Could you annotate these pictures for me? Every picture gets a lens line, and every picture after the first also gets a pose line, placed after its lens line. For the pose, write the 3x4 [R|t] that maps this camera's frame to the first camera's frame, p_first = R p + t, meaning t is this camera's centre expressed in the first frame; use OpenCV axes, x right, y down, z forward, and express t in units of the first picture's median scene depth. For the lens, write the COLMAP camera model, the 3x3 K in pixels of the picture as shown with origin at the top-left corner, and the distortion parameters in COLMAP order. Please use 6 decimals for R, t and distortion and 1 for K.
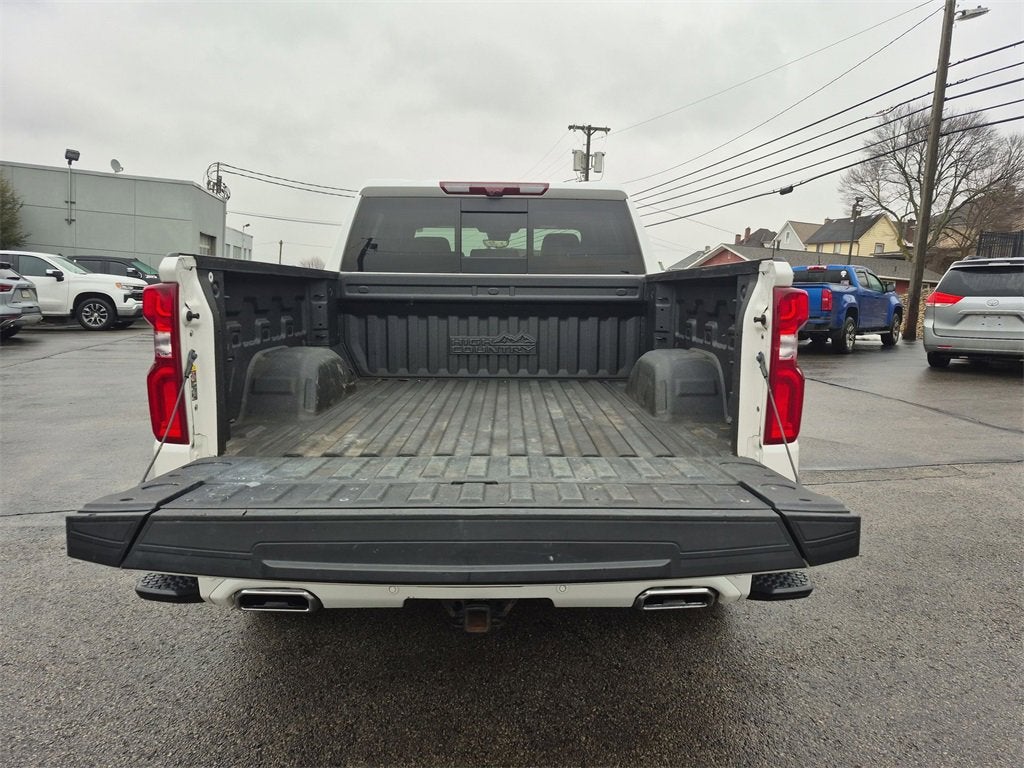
lens RADIAL K [[724.8, 0, 522.8], [0, 724.8, 373.9], [0, 0, 1]] dist [0.075606, -0.061925]
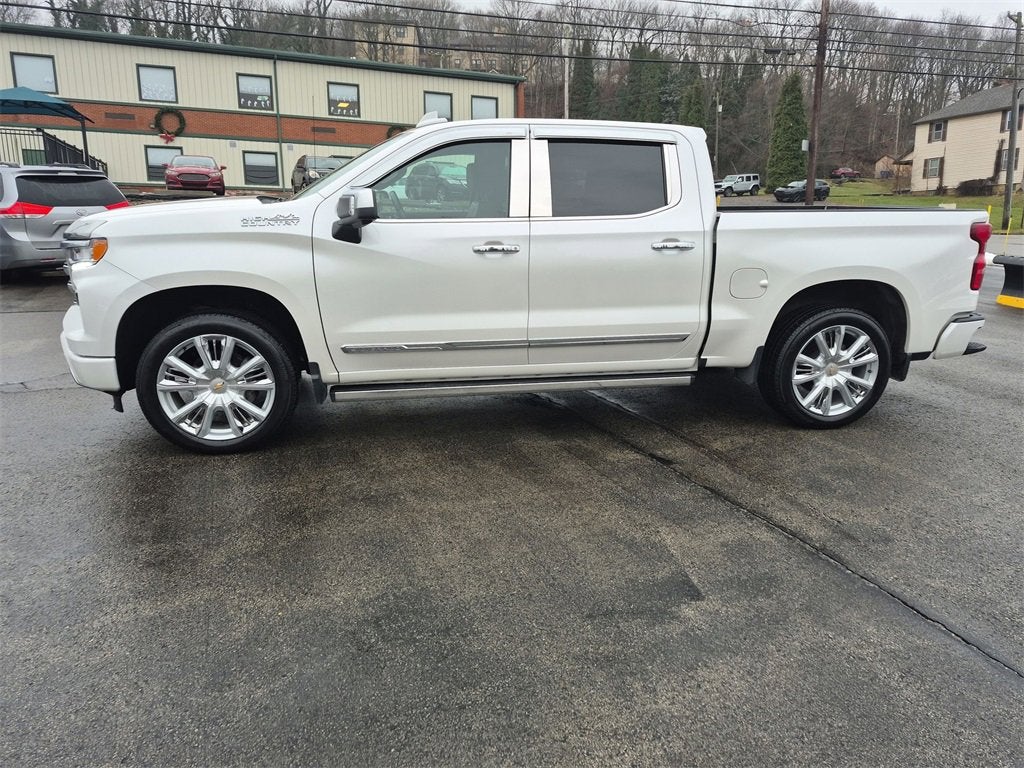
lens RADIAL K [[734.1, 0, 516.1], [0, 734.1, 381.6], [0, 0, 1]] dist [0.093954, -0.095573]
pose [[-0.203061, -0.249797, 0.946767, -0.363527], [0.105012, 0.955779, 0.274698, -0.063970], [-0.973519, 0.155203, -0.167850, 0.416102]]
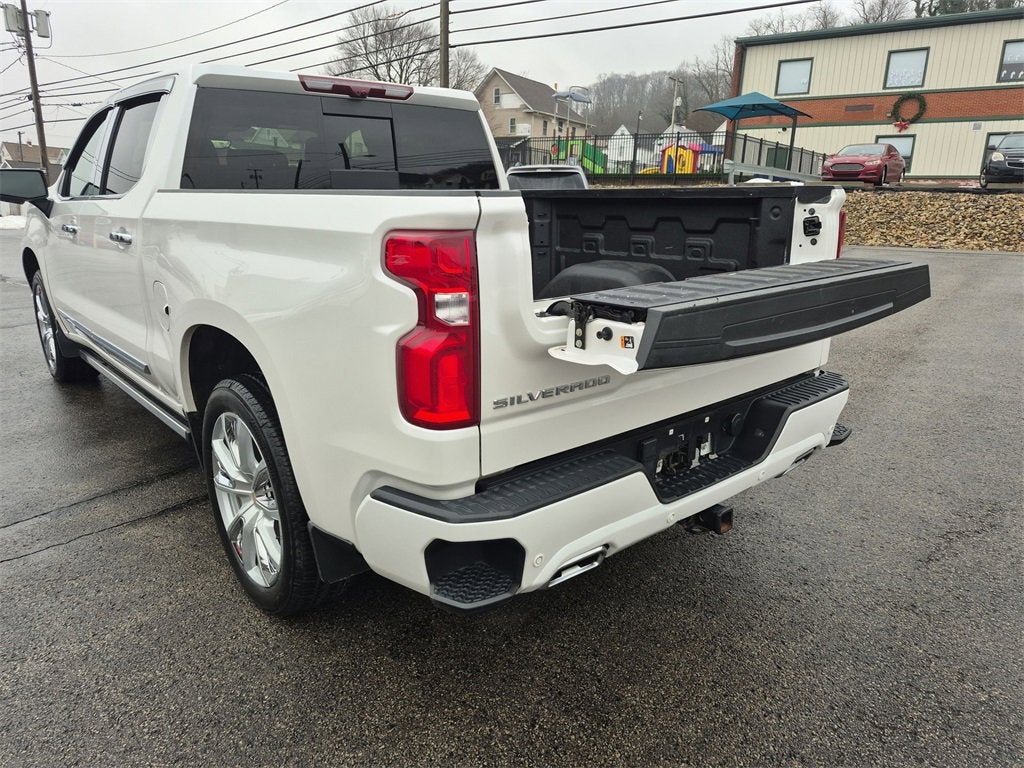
lens RADIAL K [[727.3, 0, 513.9], [0, 727.3, 375.8], [0, 0, 1]] dist [0.048188, -0.028935]
pose [[0.767155, -0.171586, 0.618087, -0.130774], [0.084271, 0.982168, 0.168063, -0.013880], [-0.635902, -0.076843, 0.767935, 0.052453]]
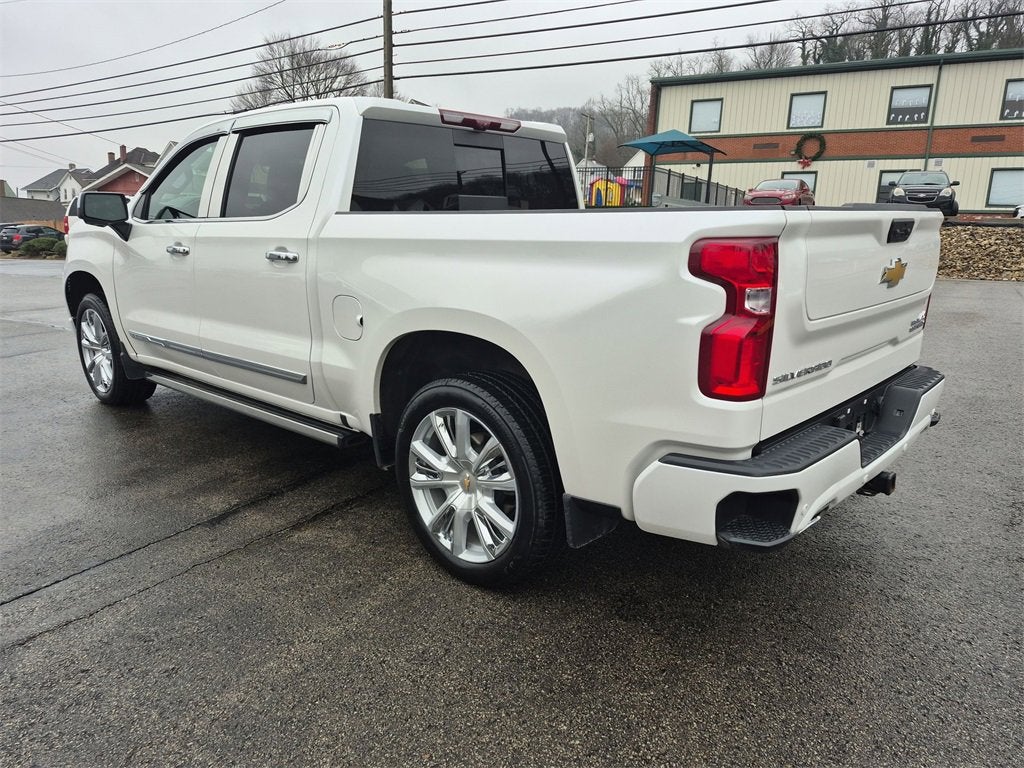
lens RADIAL K [[734.1, 0, 516.1], [0, 734.1, 381.6], [0, 0, 1]] dist [0.093954, -0.095573]
pose [[0.675709, -0.166962, 0.718012, -0.200676], [0.091342, 0.985470, 0.143195, -0.015201], [-0.731488, -0.031173, 0.681141, 0.081490]]
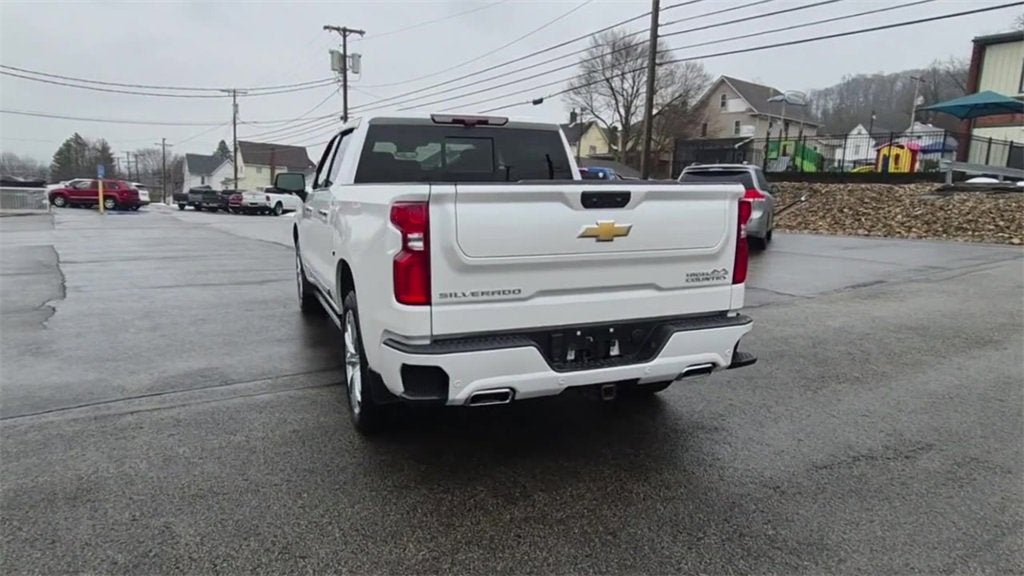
lens RADIAL K [[701.1, 0, 517.1], [0, 701.1, 308.0], [0, 0, 1]] dist [0.000631, -0.001427]
pose [[0.933260, -0.070406, 0.352235, -0.114415], [0.049436, 0.996447, 0.068192, 0.000640], [-0.355784, -0.046228, 0.933424, -0.061235]]
